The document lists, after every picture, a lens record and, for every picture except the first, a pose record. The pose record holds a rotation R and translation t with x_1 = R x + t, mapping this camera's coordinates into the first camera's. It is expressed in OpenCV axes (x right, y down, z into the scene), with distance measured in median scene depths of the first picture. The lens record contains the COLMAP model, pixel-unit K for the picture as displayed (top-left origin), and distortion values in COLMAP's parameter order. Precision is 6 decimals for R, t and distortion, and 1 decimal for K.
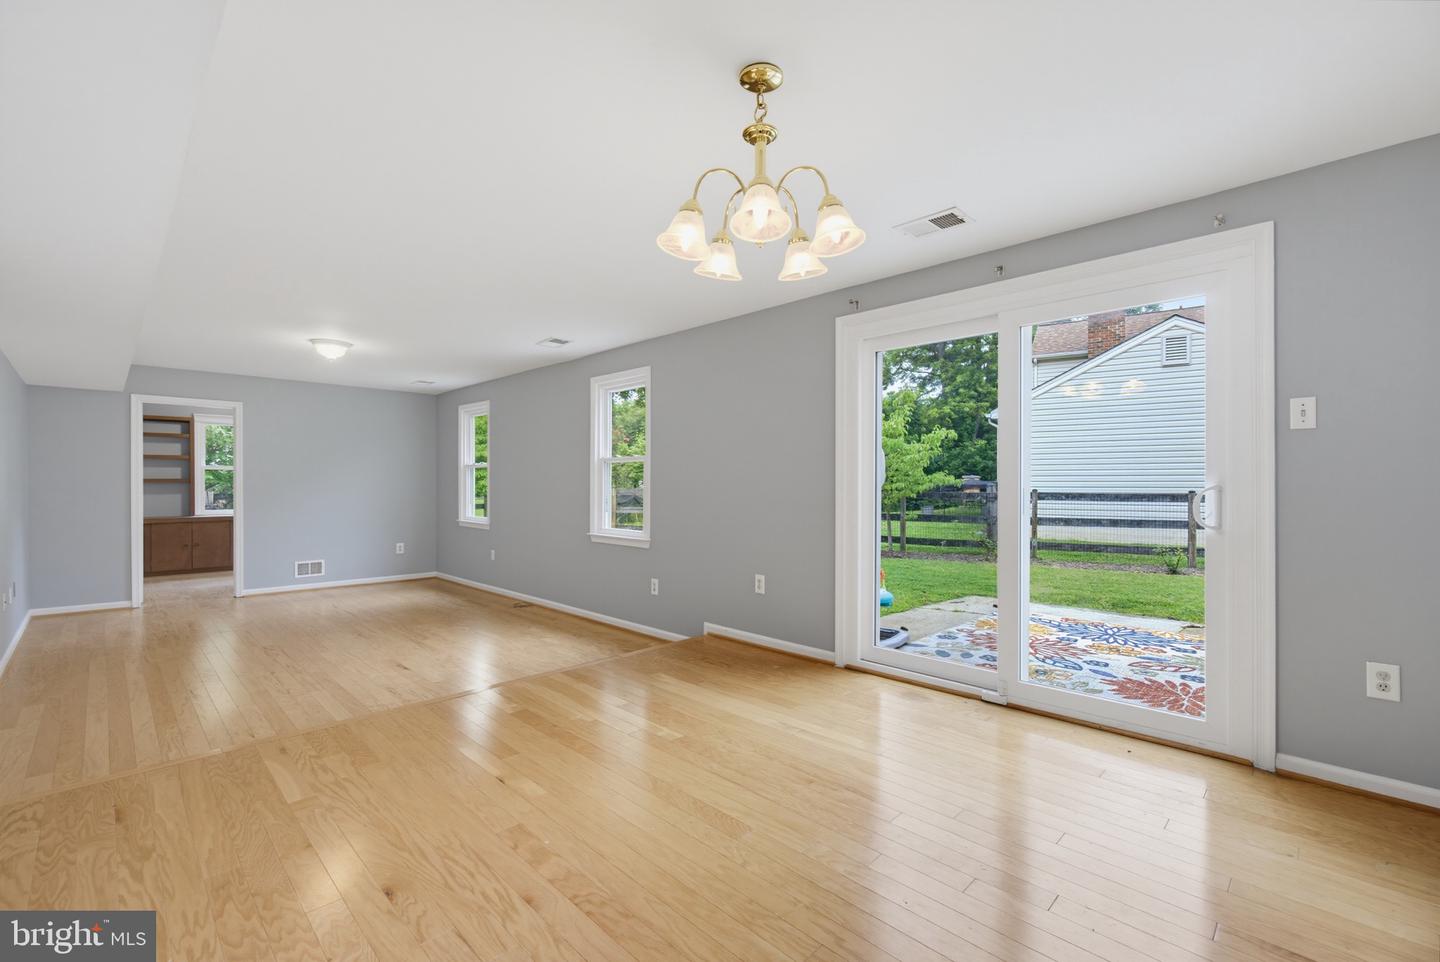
lens RADIAL K [[619.2, 0, 722.7], [0, 619.2, 485.1], [0, 0, 1]] dist [-0.004849, 0.000190]
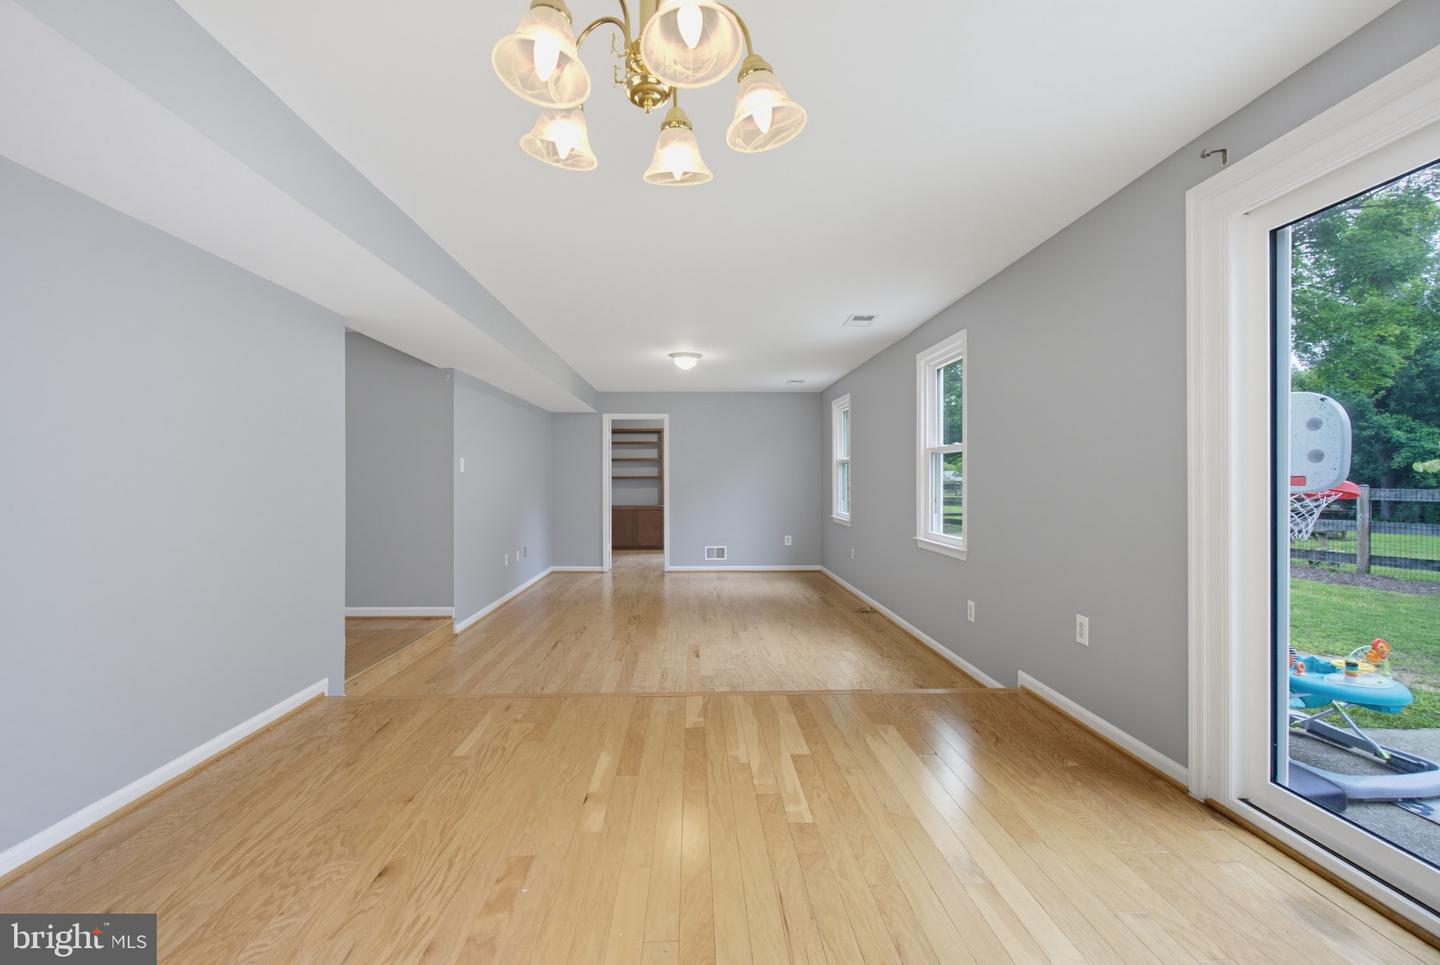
lens RADIAL K [[628.1, 0, 715.8], [0, 628.1, 473.8], [0, 0, 1]] dist [-0.002845, -0.000085]
pose [[0.728760, -0.007905, -0.684724, 0.204881], [-0.000341, 0.999929, -0.011906, 0.001179], [0.684770, 0.008910, 0.728705, 0.211829]]
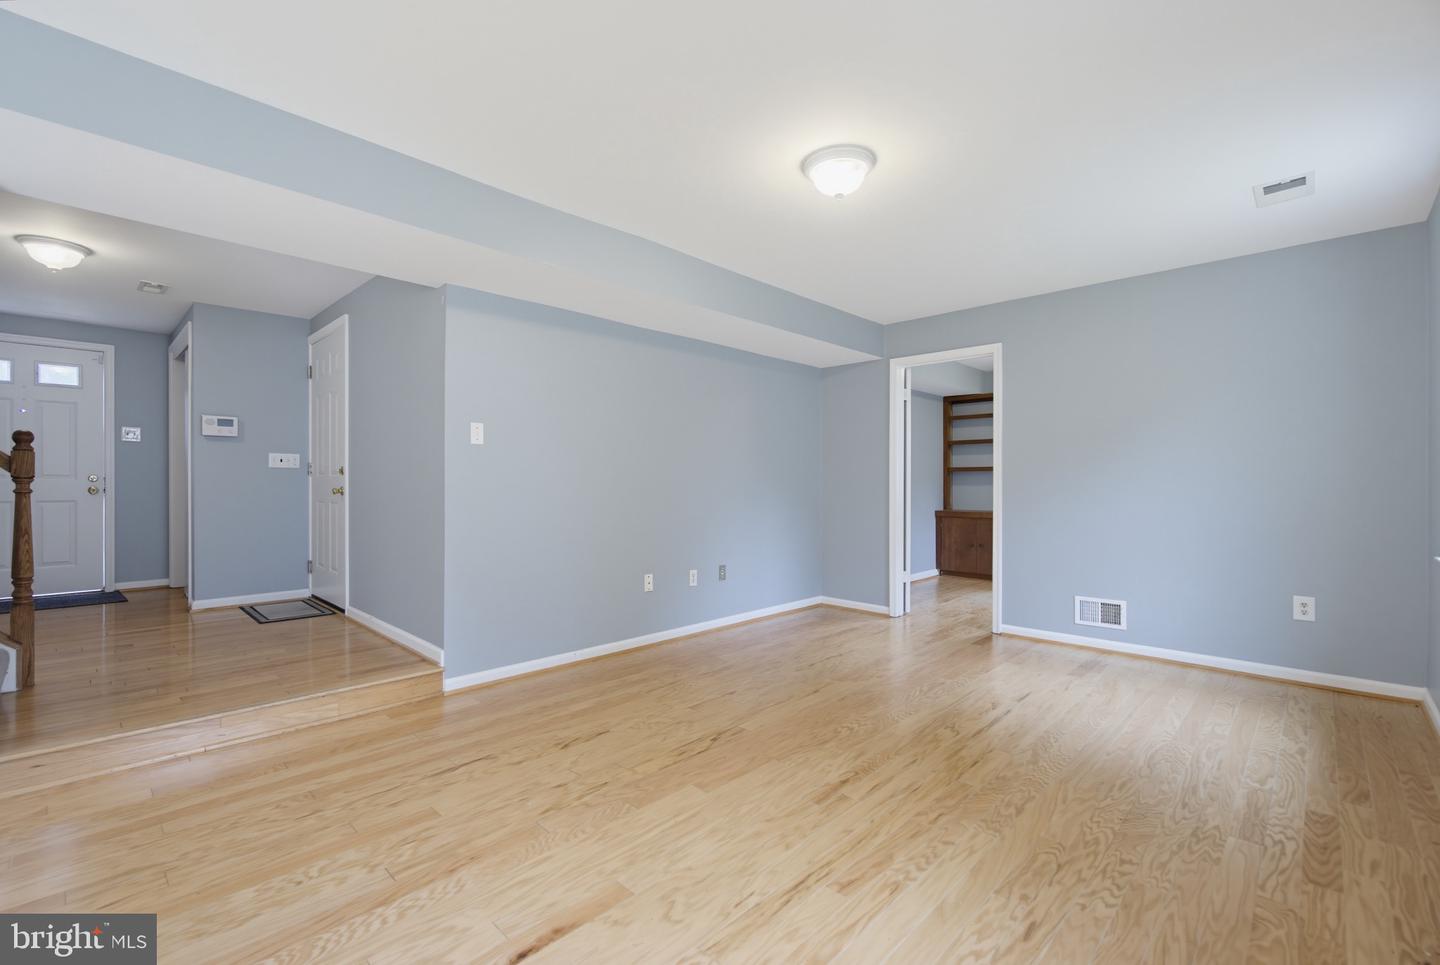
lens RADIAL K [[623.8, 0, 715.8], [0, 623.8, 489.6], [0, 0, 1]] dist [0.000343, 0.000162]
pose [[0.007918, 0.006945, -0.999945, -0.147636], [-0.004899, 0.999964, 0.006907, 0.030067], [0.999957, 0.004844, 0.007952, 0.957051]]
